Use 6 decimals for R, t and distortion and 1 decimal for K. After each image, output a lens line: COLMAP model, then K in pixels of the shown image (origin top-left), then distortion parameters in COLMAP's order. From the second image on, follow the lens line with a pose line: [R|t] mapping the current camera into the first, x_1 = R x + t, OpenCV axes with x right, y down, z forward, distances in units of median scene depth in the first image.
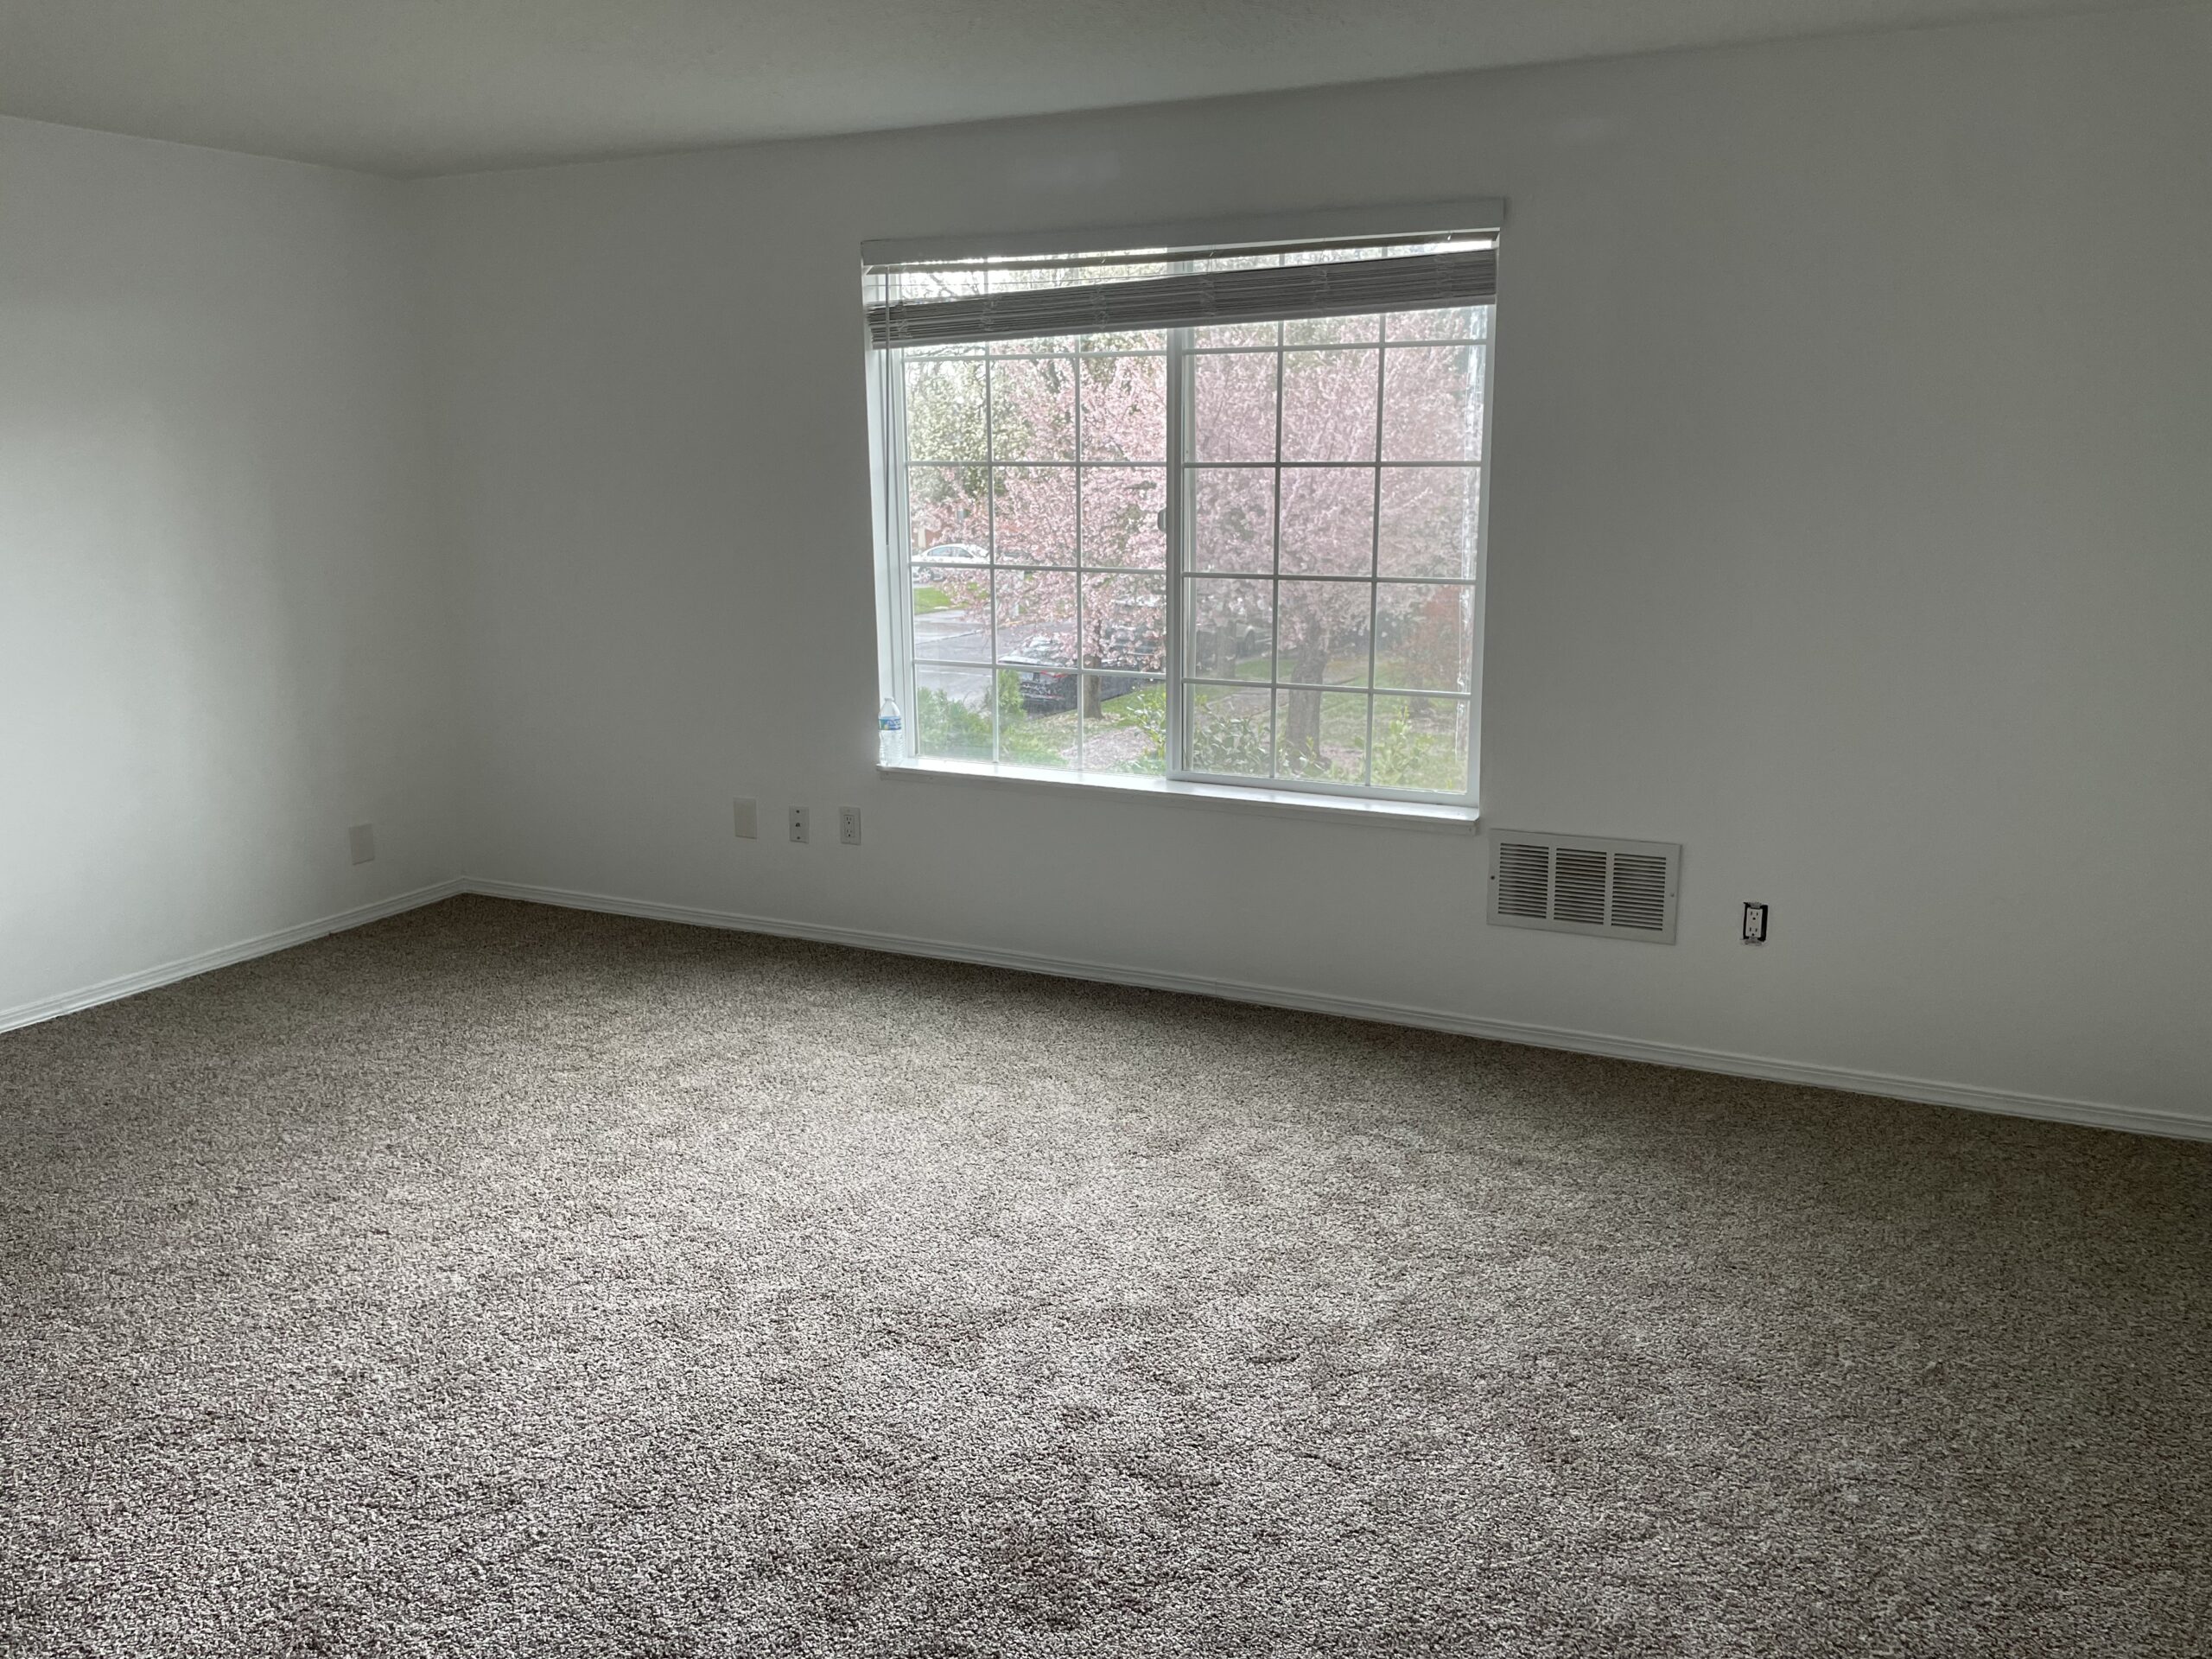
lens RADIAL K [[1683.1, 0, 1111.3], [0, 1683.1, 833.9], [0, 0, 1]] dist [0.079693, -0.100964]
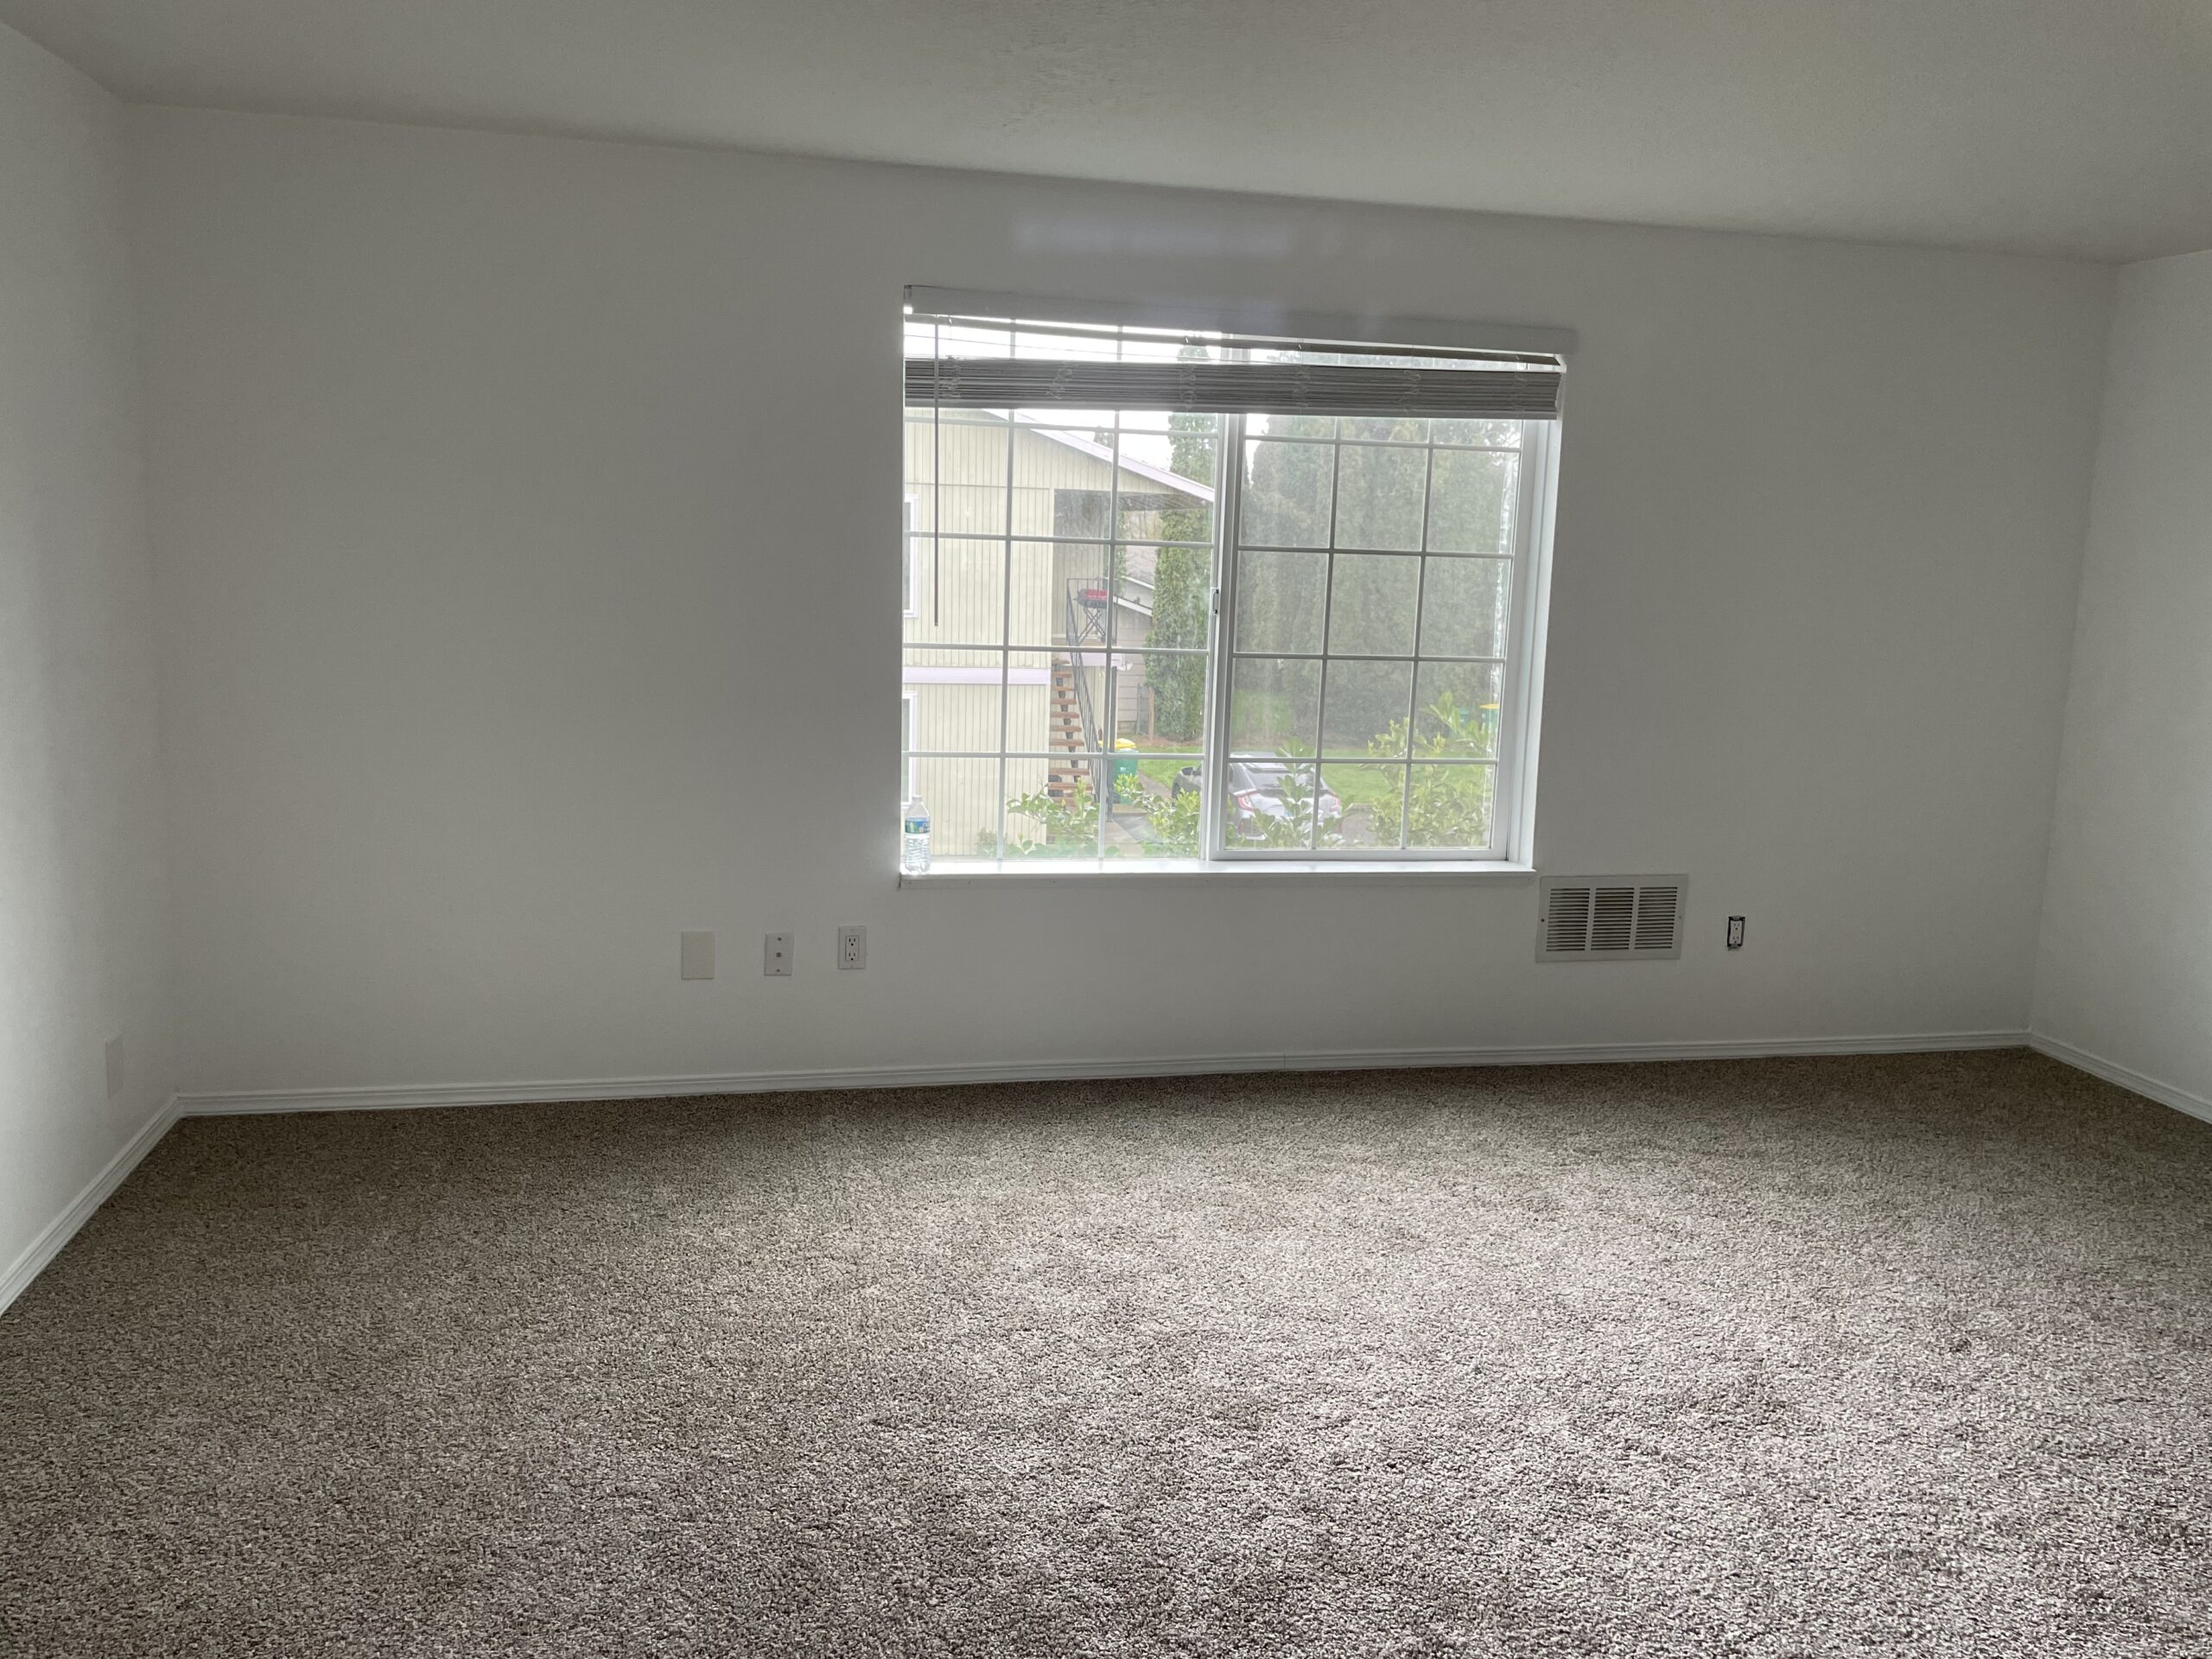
lens RADIAL K [[1683.1, 0, 1117.1], [0, 1683.1, 819.8], [0, 0, 1]] dist [0.079693, -0.100964]
pose [[0.784198, -0.069550, 0.616601, -0.690098], [0.098663, 0.995033, -0.013245, -0.054099], [-0.612617, 0.071222, 0.787165, 0.282535]]
